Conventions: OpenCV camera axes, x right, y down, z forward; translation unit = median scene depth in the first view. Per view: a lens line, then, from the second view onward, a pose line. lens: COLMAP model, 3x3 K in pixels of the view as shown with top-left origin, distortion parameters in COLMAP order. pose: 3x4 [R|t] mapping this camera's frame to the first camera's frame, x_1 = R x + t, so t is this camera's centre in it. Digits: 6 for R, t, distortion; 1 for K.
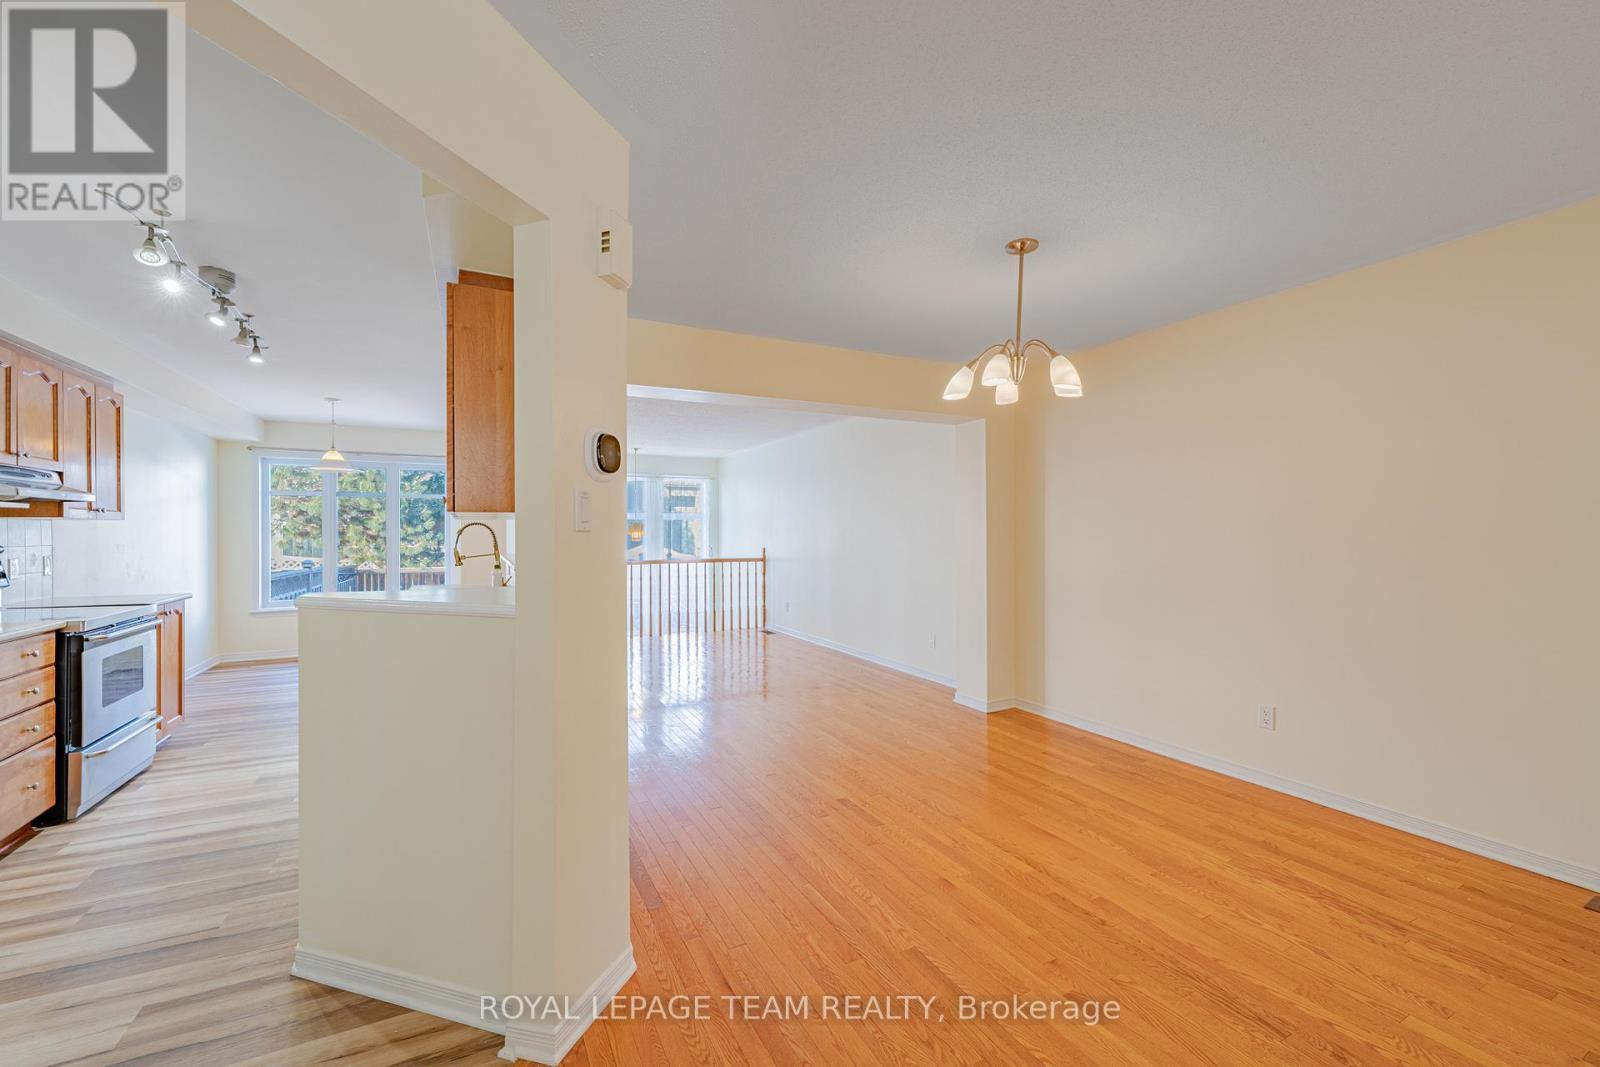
lens RADIAL K [[661.5, 0, 813.8], [0, 661.5, 540.4], [0, 0, 1]] dist [-0.000101, -0.000798]
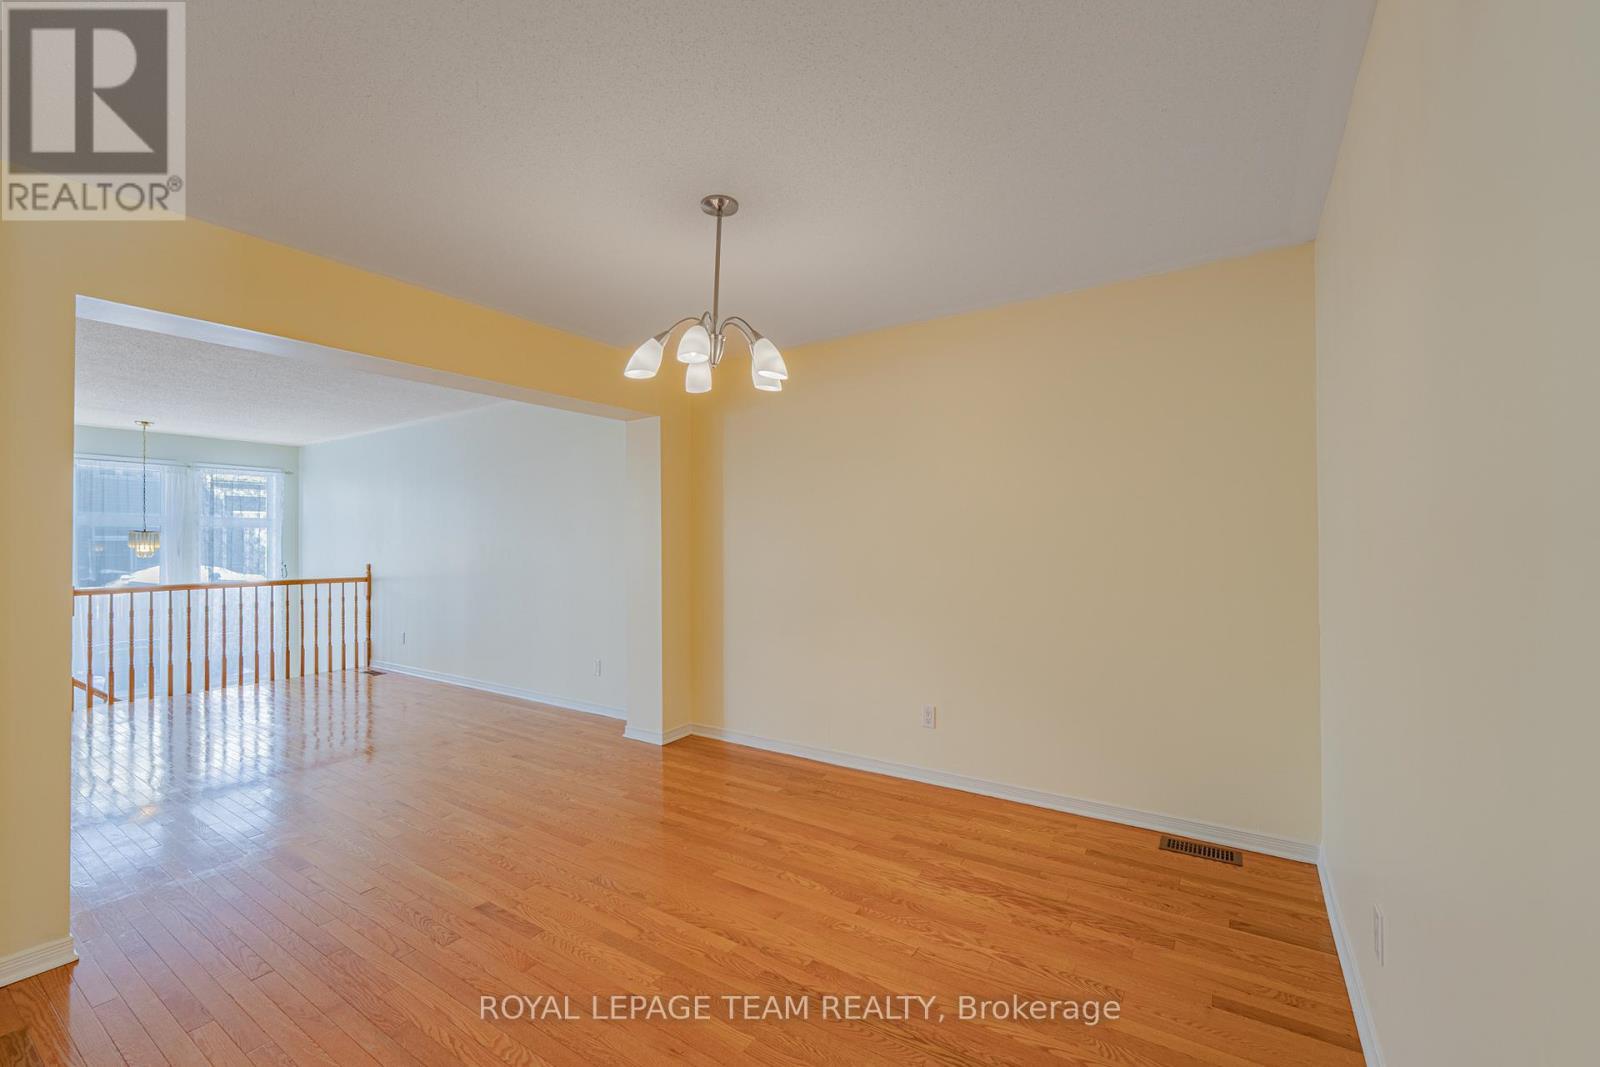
lens RADIAL K [[661.5, 0, 813.8], [0, 661.5, 540.4], [0, 0, 1]] dist [-0.000101, -0.000798]
pose [[0.872751, 0.000650, 0.488165, 0.005513], [0.007975, 0.999847, -0.015590, -0.001501], [-0.488101, 0.017499, 0.872612, 0.172343]]
